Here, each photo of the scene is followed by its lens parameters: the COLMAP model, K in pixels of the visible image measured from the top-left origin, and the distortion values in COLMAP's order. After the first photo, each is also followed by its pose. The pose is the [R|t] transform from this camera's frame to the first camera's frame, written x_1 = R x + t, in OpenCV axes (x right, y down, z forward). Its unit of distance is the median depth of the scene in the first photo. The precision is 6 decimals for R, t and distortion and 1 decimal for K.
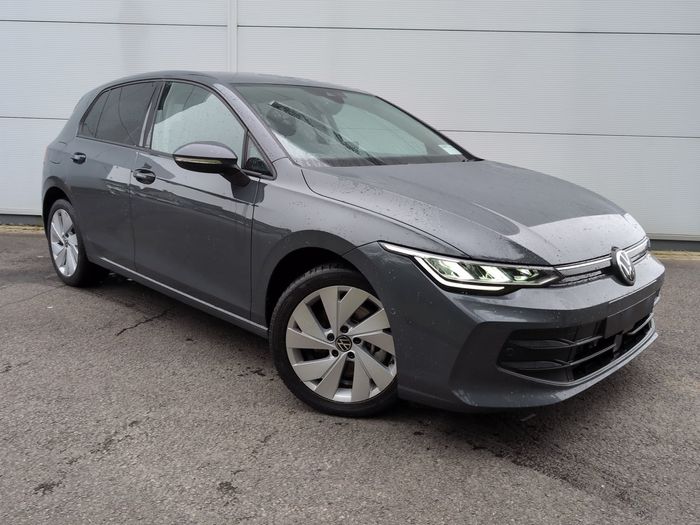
lens RADIAL K [[588.4, 0, 350.4], [0, 588.4, 259.5], [0, 0, 1]] dist [0.016358, -0.008138]
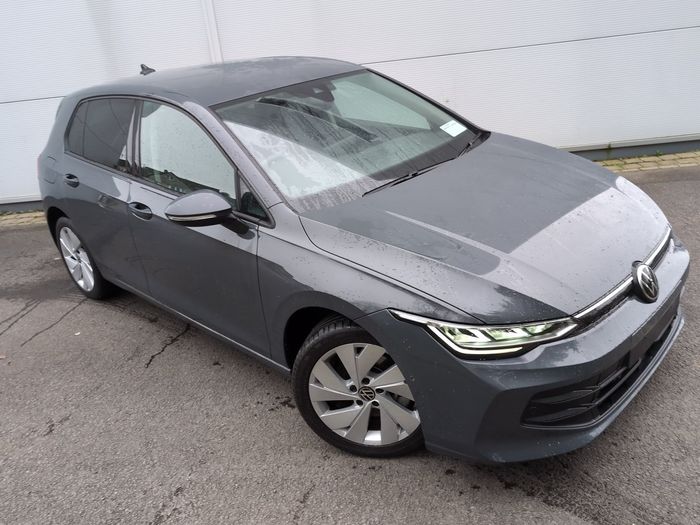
lens RADIAL K [[588.4, 0, 349.7], [0, 588.4, 265.3], [0, 0, 1]] dist [0.016358, -0.008138]
pose [[0.990467, -0.128479, -0.049673, 0.037348], [0.135697, 0.972064, 0.191517, -0.264500], [0.023680, -0.196431, 0.980232, 0.053948]]
